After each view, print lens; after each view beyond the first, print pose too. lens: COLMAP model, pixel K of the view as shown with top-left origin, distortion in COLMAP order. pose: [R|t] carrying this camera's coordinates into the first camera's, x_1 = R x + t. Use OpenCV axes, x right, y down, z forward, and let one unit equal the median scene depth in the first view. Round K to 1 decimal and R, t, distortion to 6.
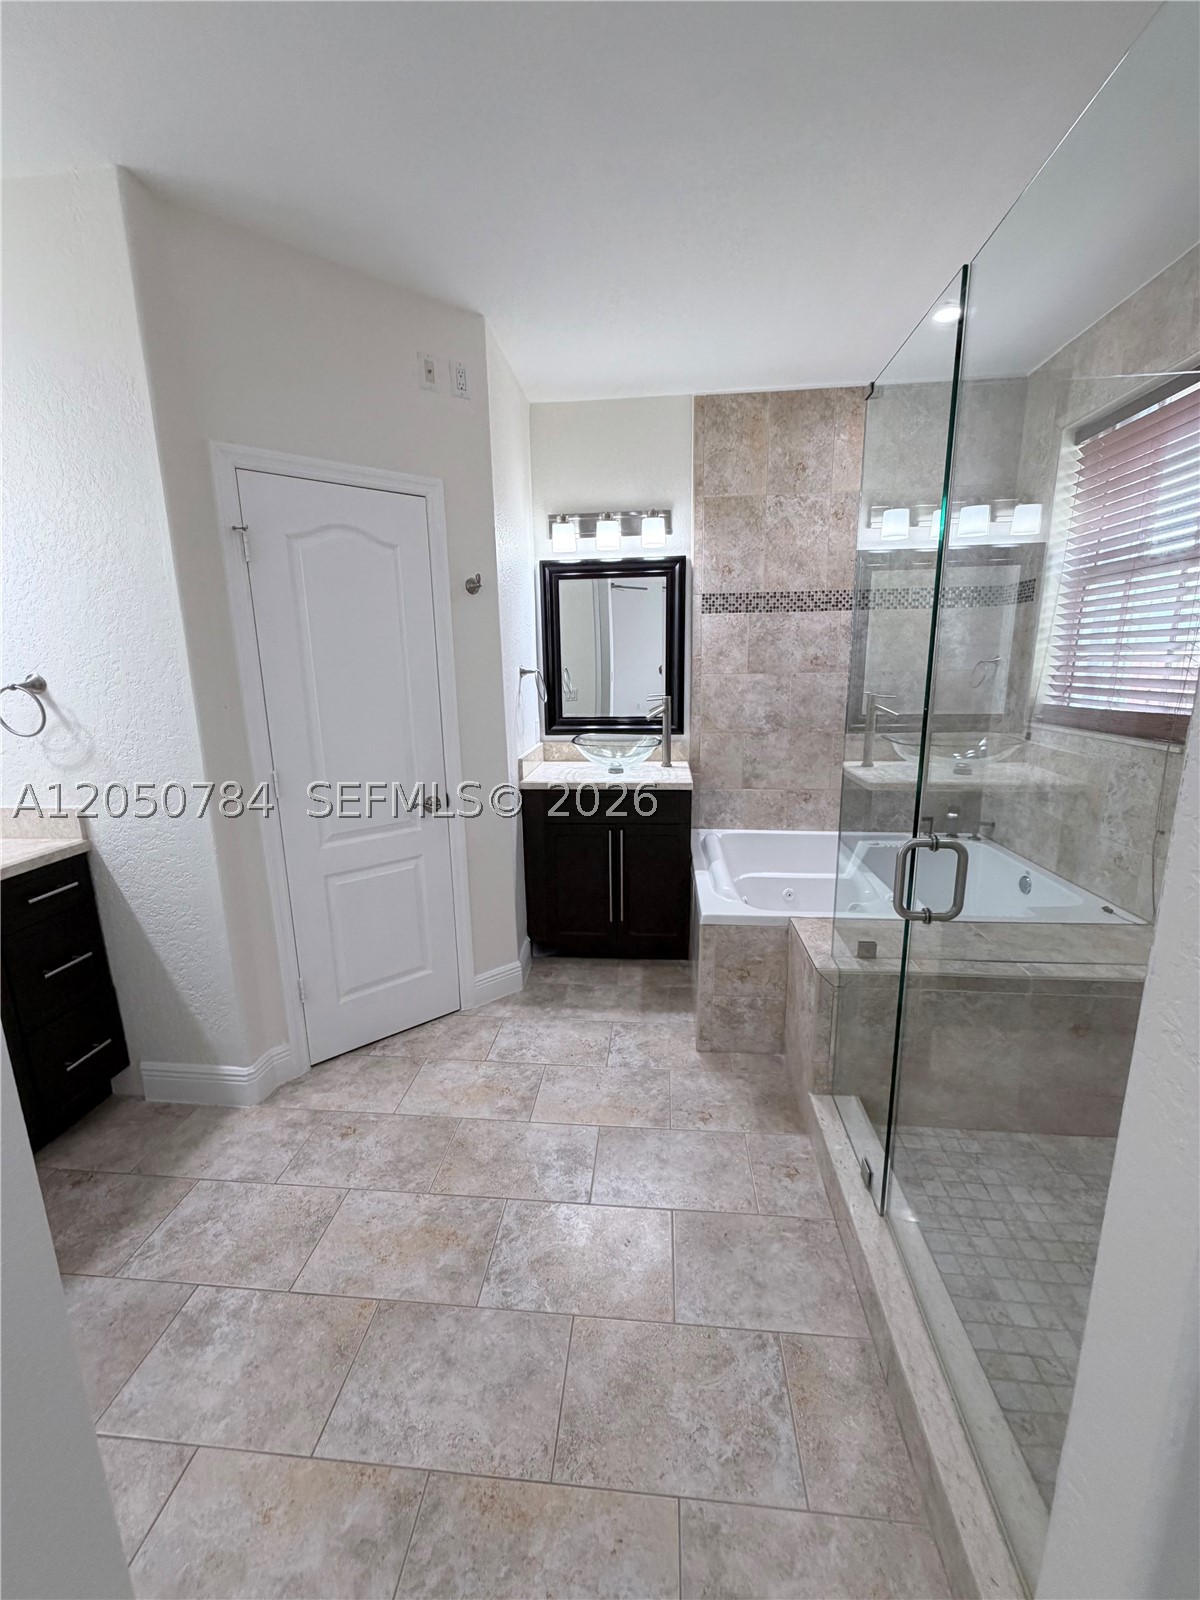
lens RADIAL K [[634.6, 0, 591.8], [0, 634.6, 799.2], [0, 0, 1]] dist [-0.002357, 0.000579]
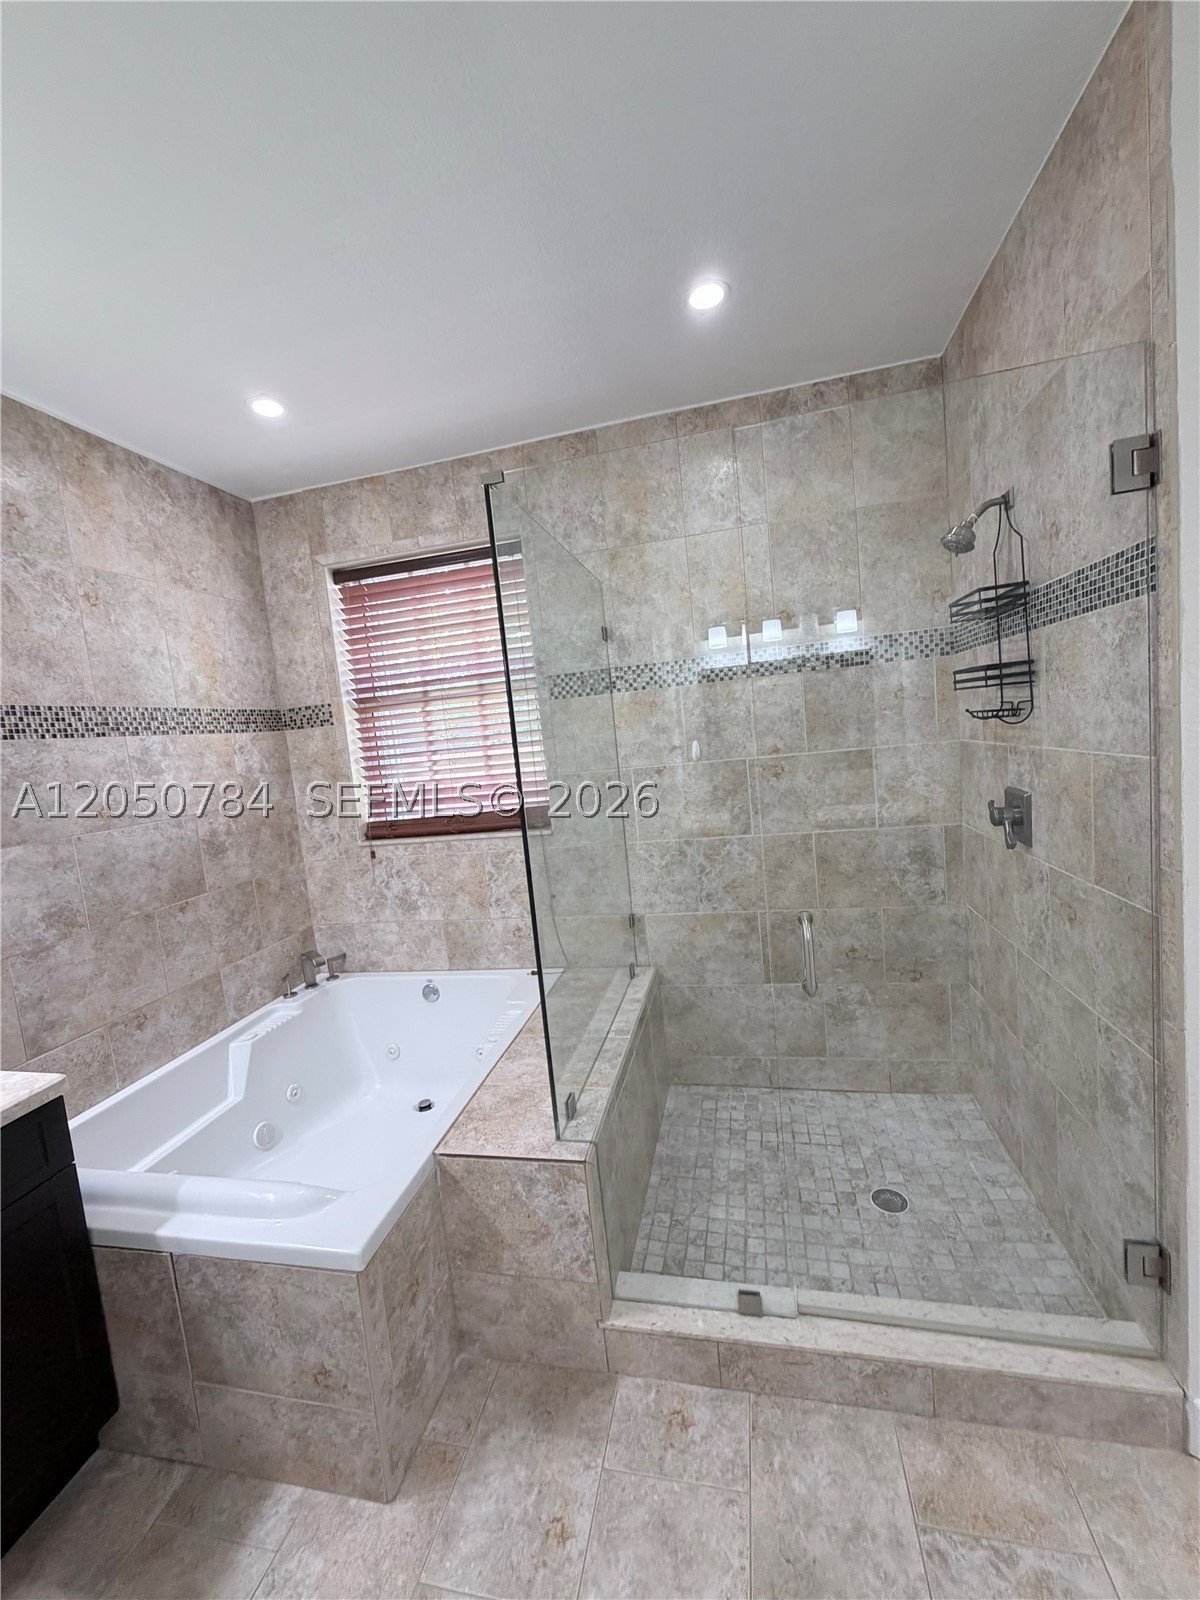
lens RADIAL K [[634.6, 0, 603.3], [0, 634.6, 797.5], [0, 0, 1]] dist [-0.002357, 0.000579]
pose [[0.115989, -0.094587, 0.988736, -0.310856], [0.303015, 0.951370, 0.055466, -0.162877], [-0.945901, 0.293168, 0.139010, 0.611182]]
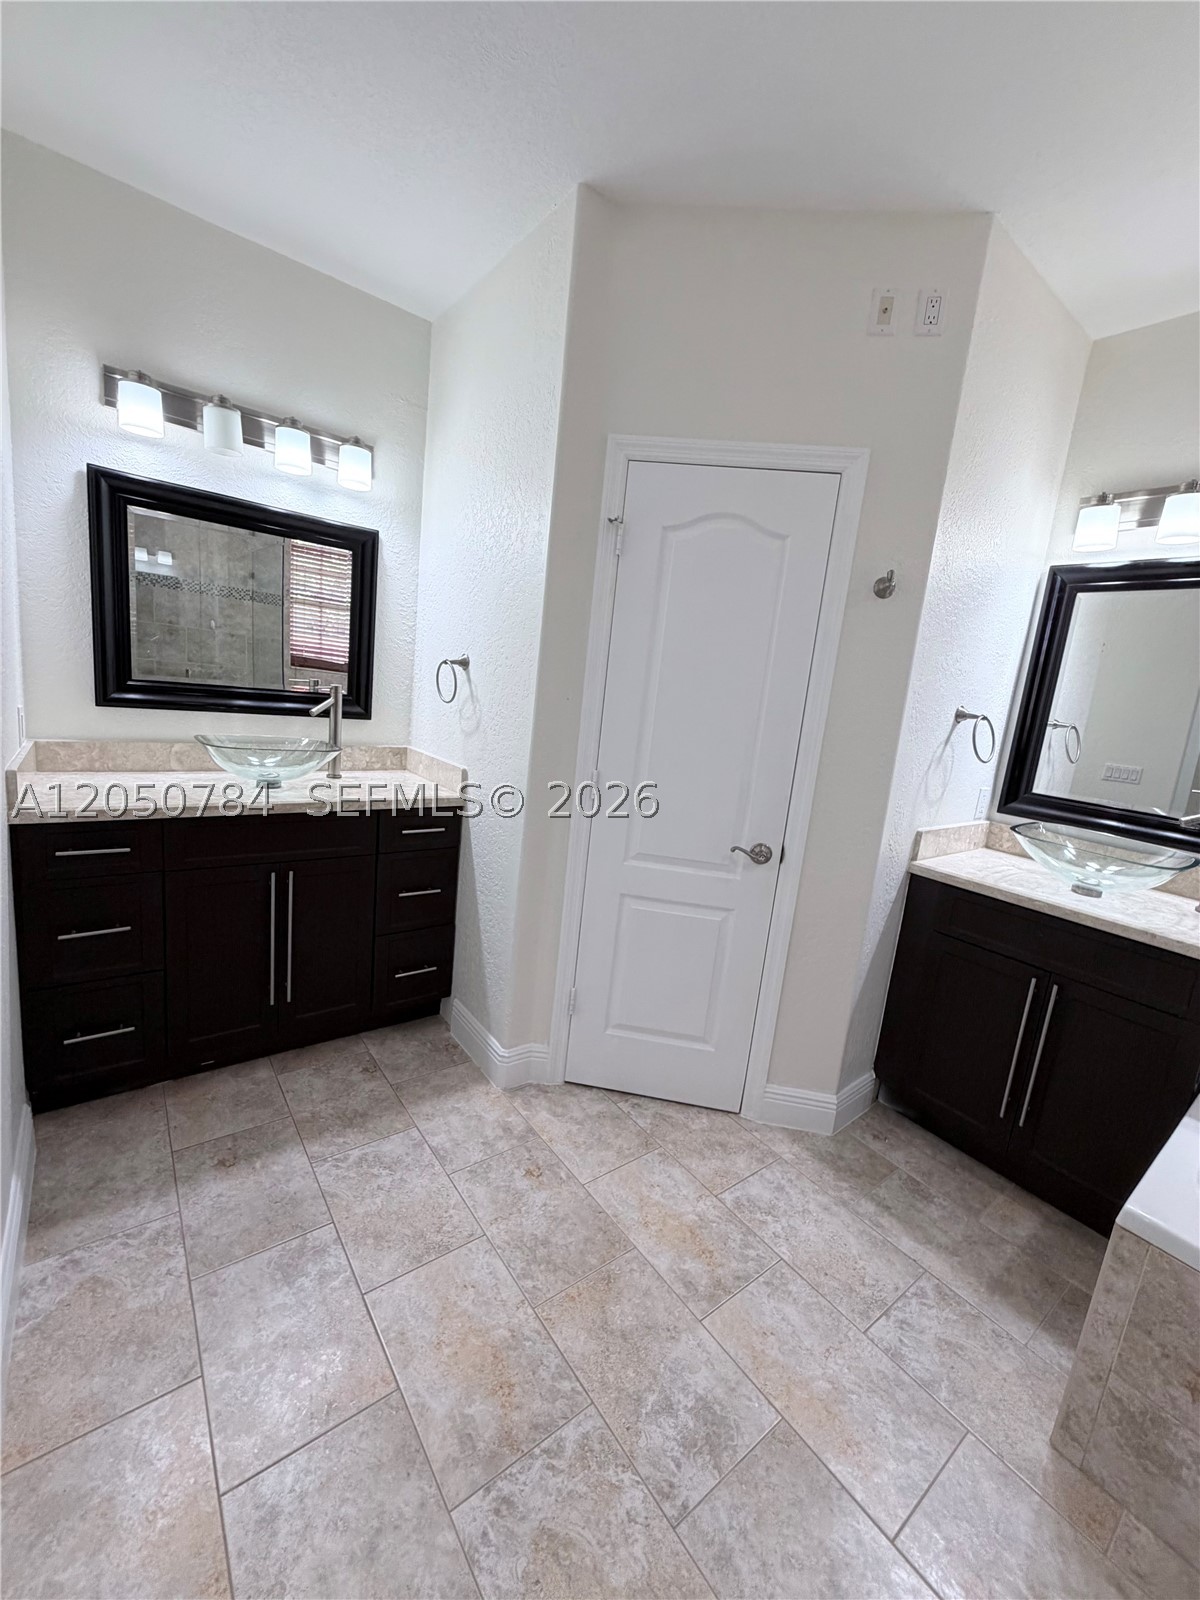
lens RADIAL K [[634.6, 0, 600.0], [0, 634.6, 796.8], [0, 0, 1]] dist [-0.002357, 0.000579]
pose [[0.680793, 0.216026, -0.699896, 0.173867], [-0.265738, 0.963263, 0.038831, -0.042391], [0.682572, 0.159553, 0.713189, 0.304743]]
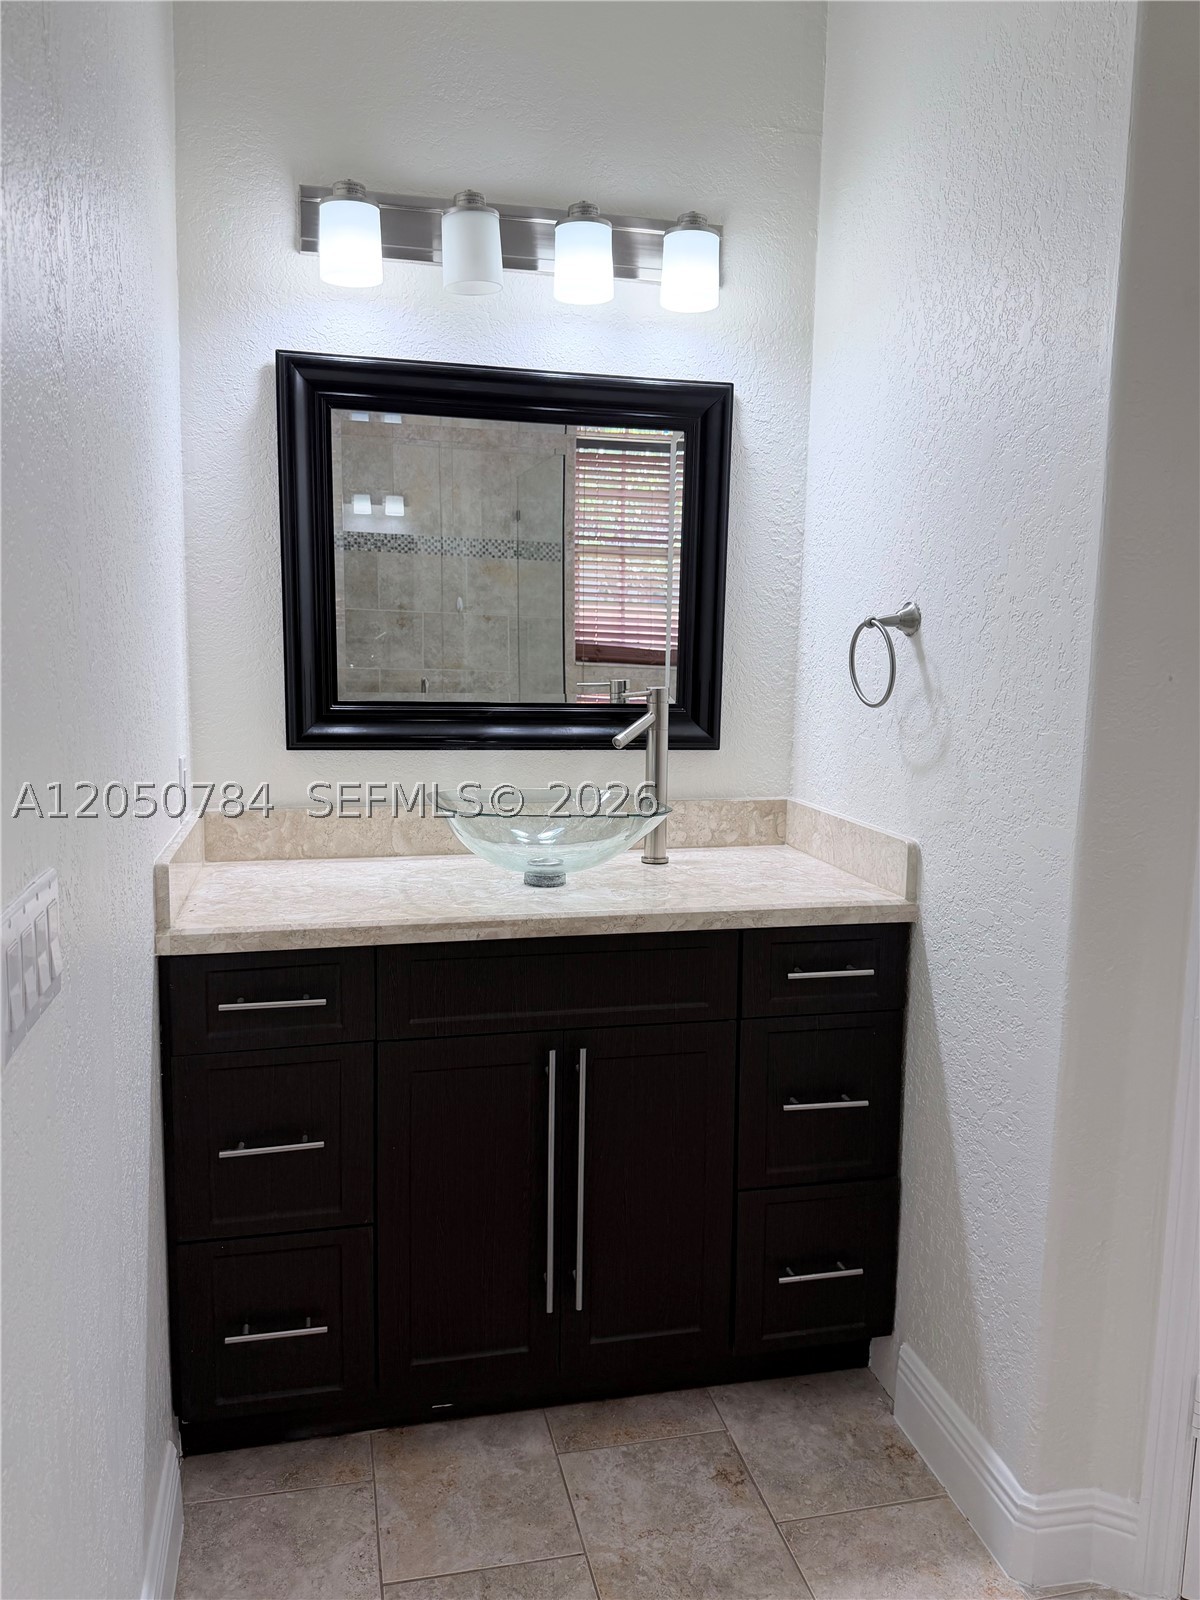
lens RADIAL K [[1195.6, 0, 604.0], [0, 1195.6, 801.8], [0, 0, 1]] dist [0.025473, -0.031285]
pose [[0.328586, 0.152136, -0.932141, 0.058337], [-0.222395, 0.971653, 0.080190, -0.039315], [0.917917, 0.180955, 0.353106, 0.337095]]
